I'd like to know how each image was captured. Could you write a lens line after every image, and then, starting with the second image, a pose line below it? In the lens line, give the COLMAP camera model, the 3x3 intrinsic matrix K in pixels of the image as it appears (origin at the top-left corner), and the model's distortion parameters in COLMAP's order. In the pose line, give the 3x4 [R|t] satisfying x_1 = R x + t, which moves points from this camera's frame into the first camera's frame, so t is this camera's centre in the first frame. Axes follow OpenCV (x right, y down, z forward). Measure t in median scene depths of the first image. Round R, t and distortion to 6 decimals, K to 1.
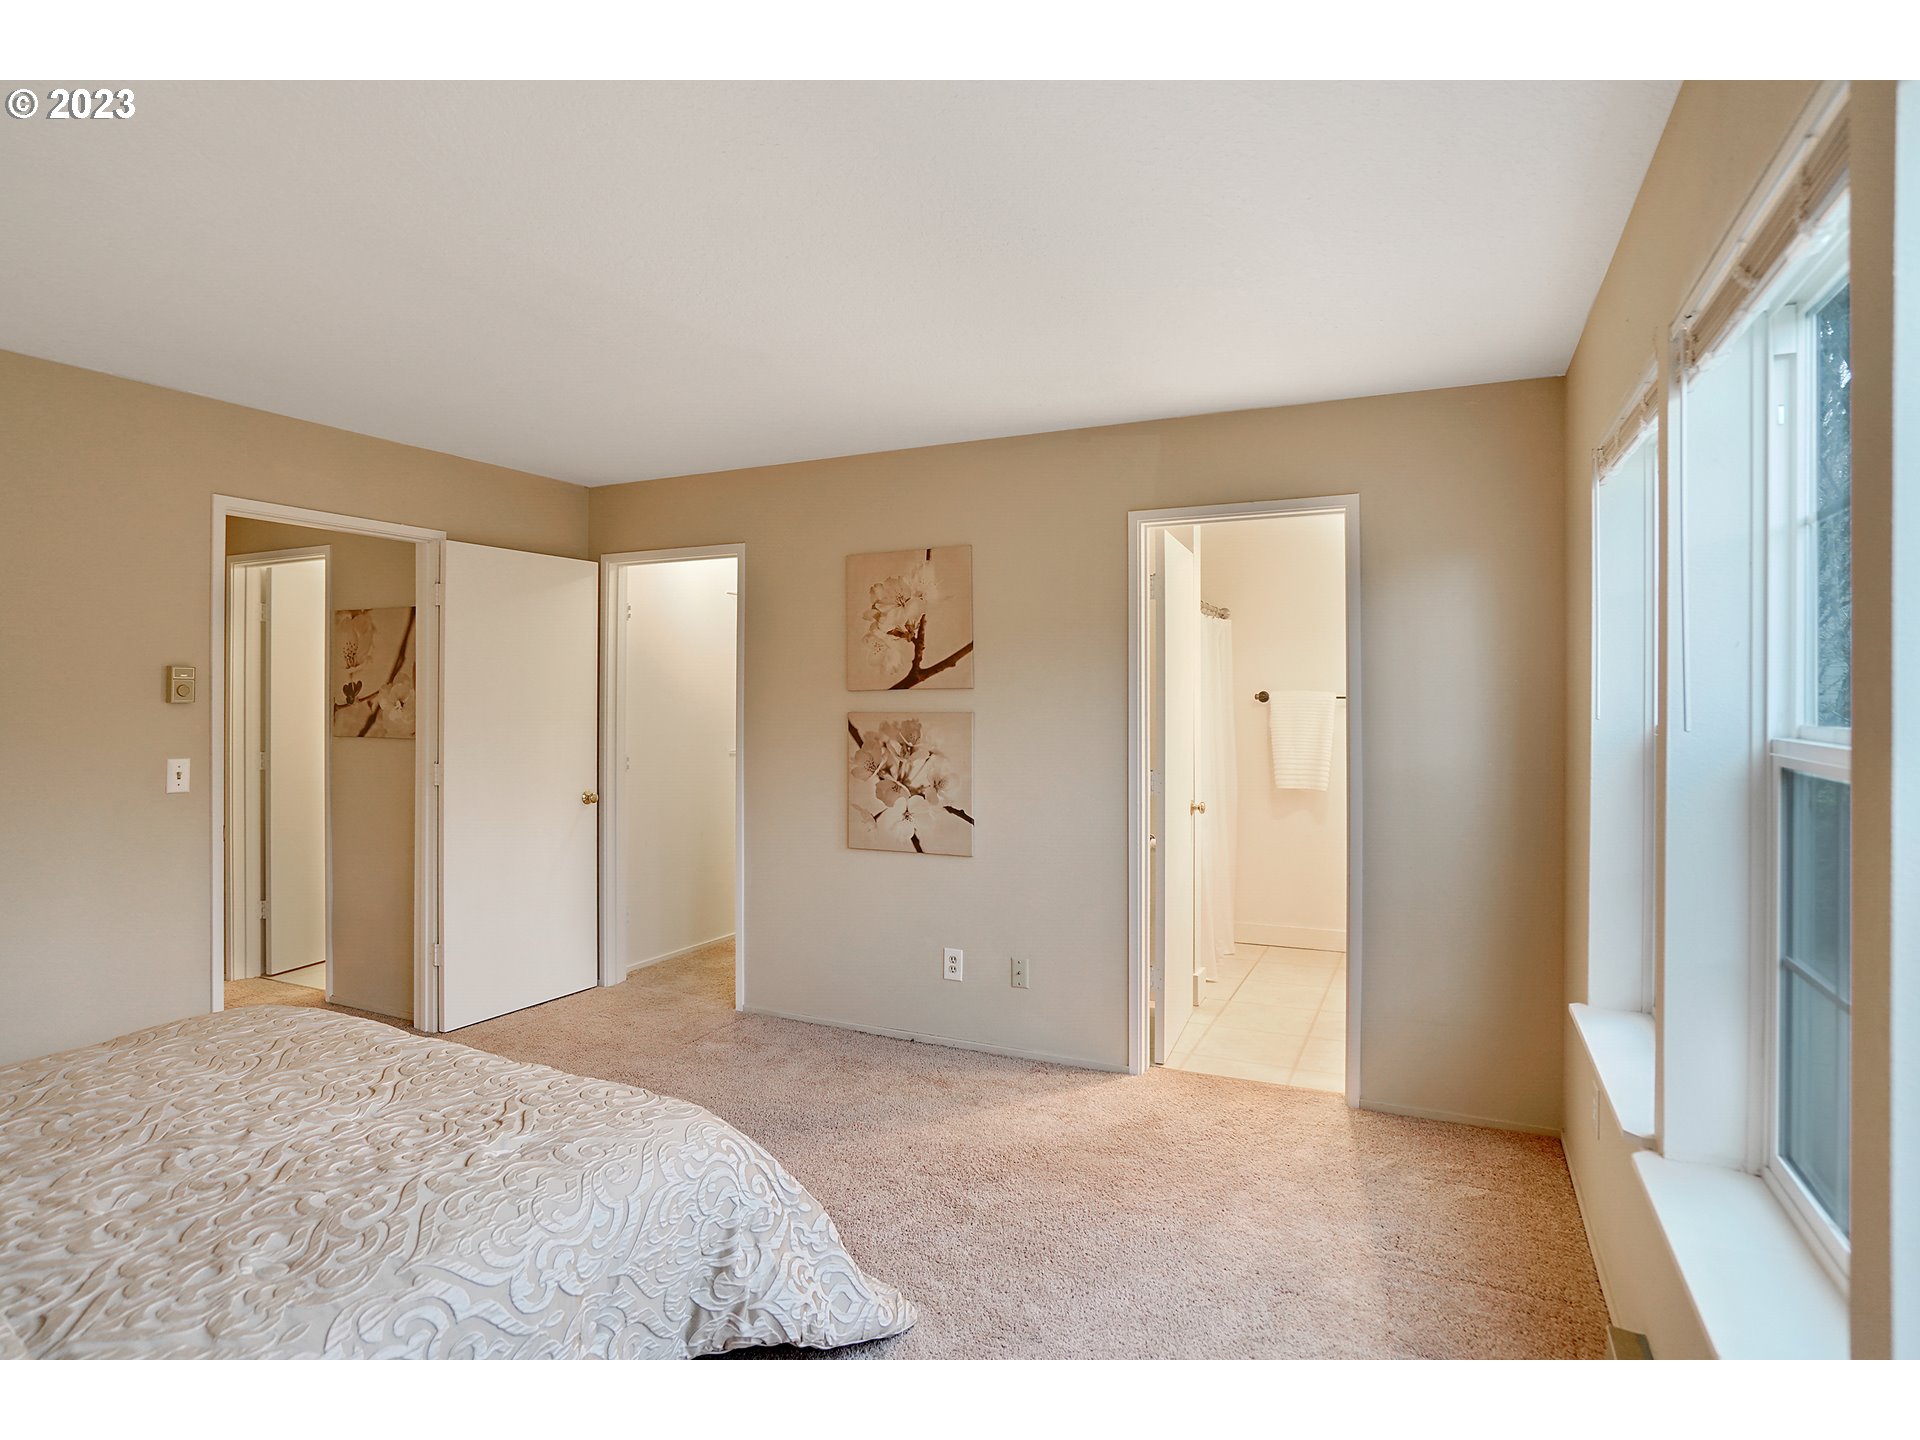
lens RADIAL K [[1010.6, 0, 955.3], [0, 1010.6, 729.5], [0, 0, 1]] dist [-0.019930, 0.000929]
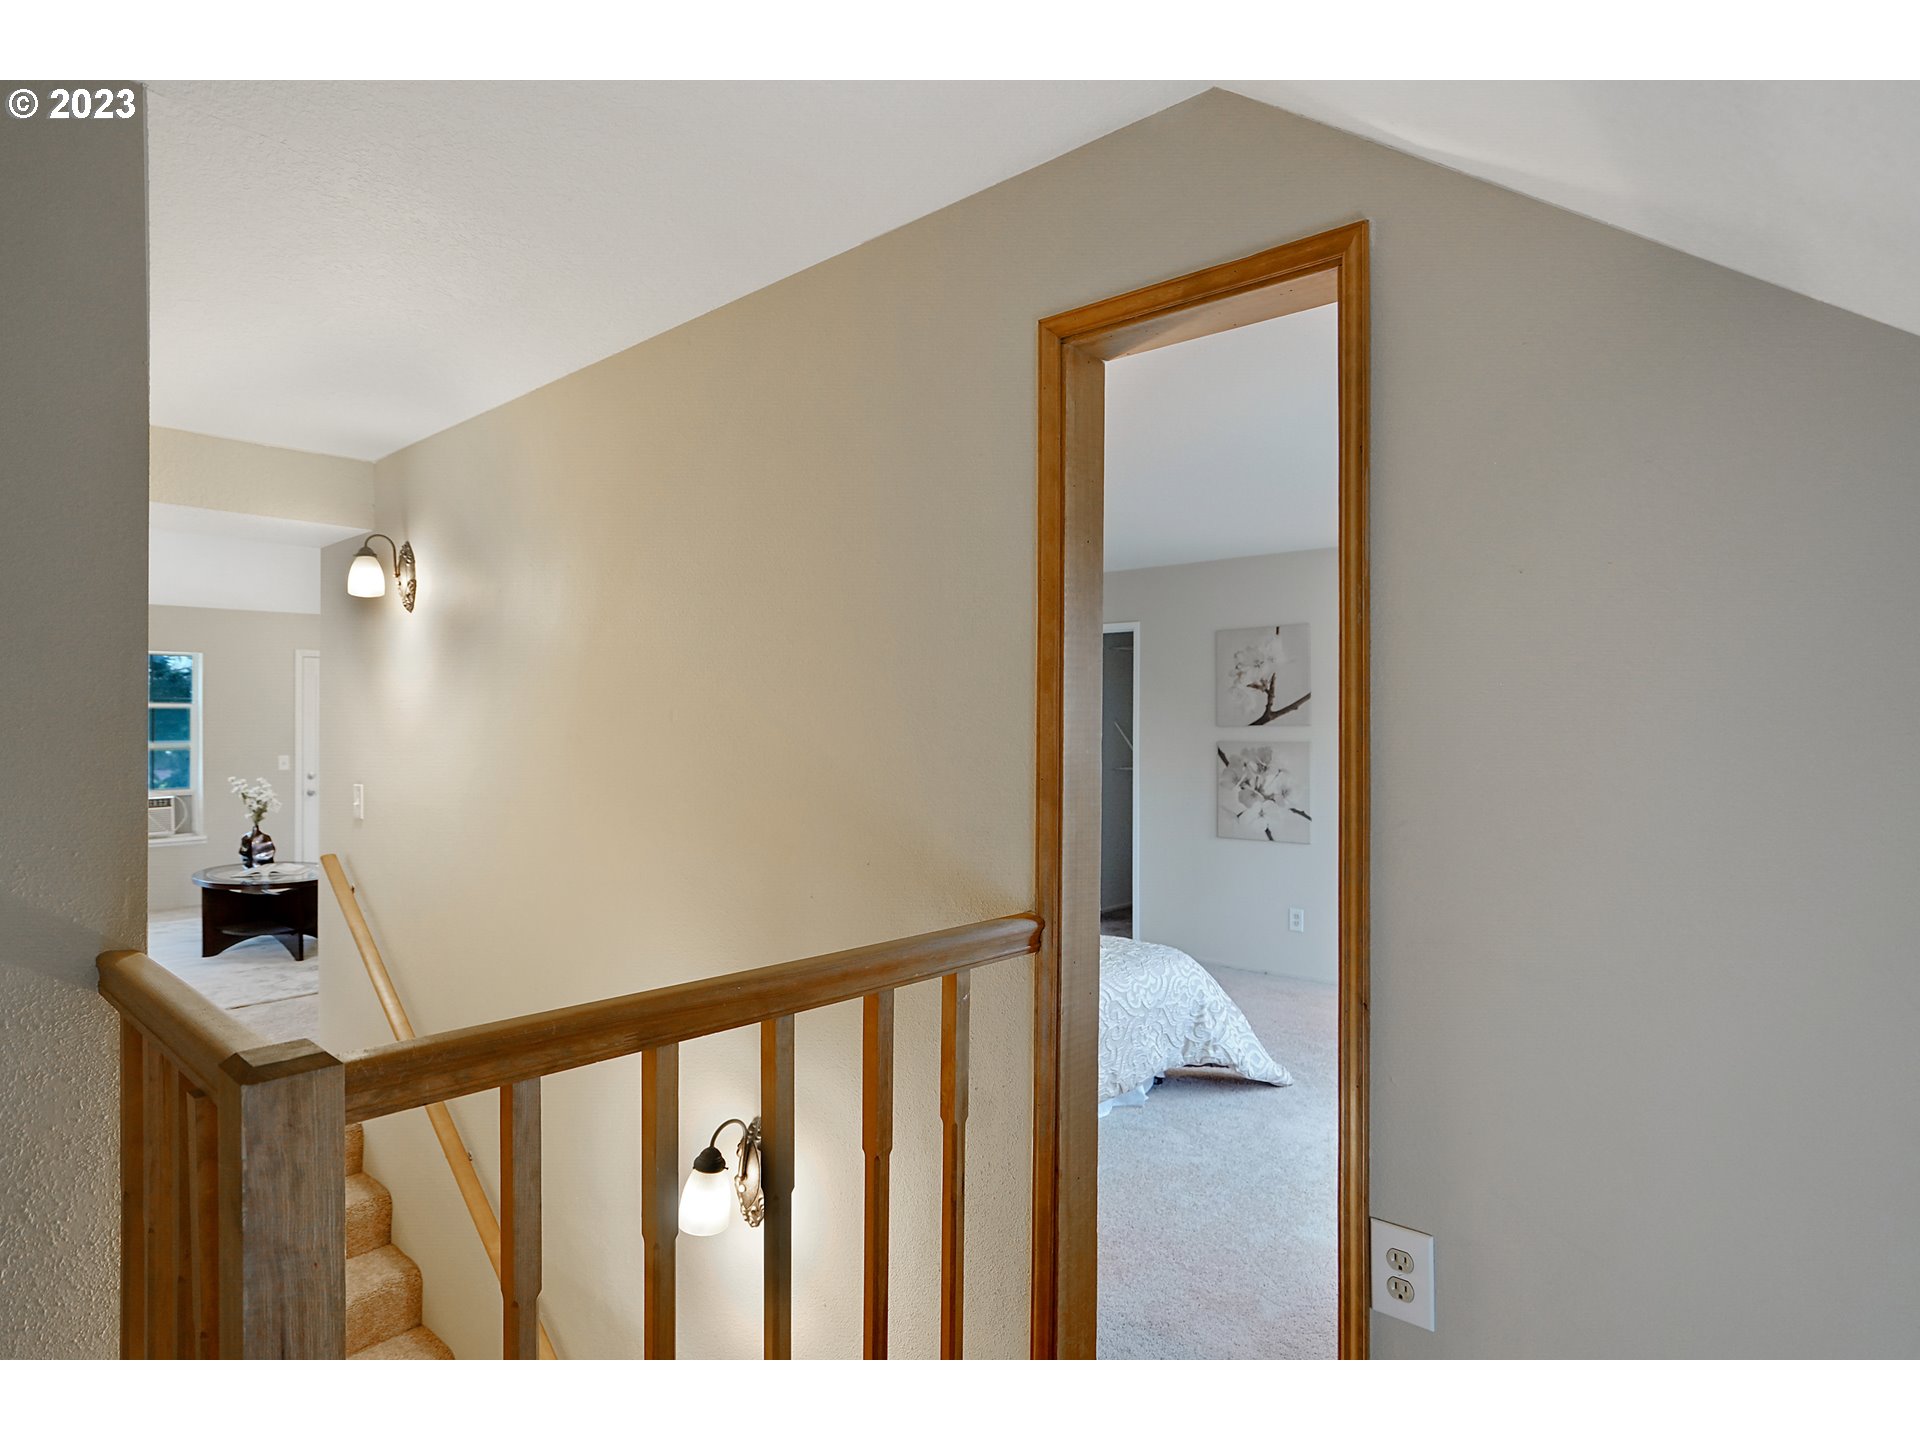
lens RADIAL K [[1010.6, 0, 955.3], [0, 1010.6, 729.5], [0, 0, 1]] dist [-0.019930, 0.000929]
pose [[0.957832, 0.000372, -0.287327, -0.053005], [-0.005922, 0.999812, -0.018449, -0.005636], [0.287266, 0.019373, 0.957655, -0.483536]]
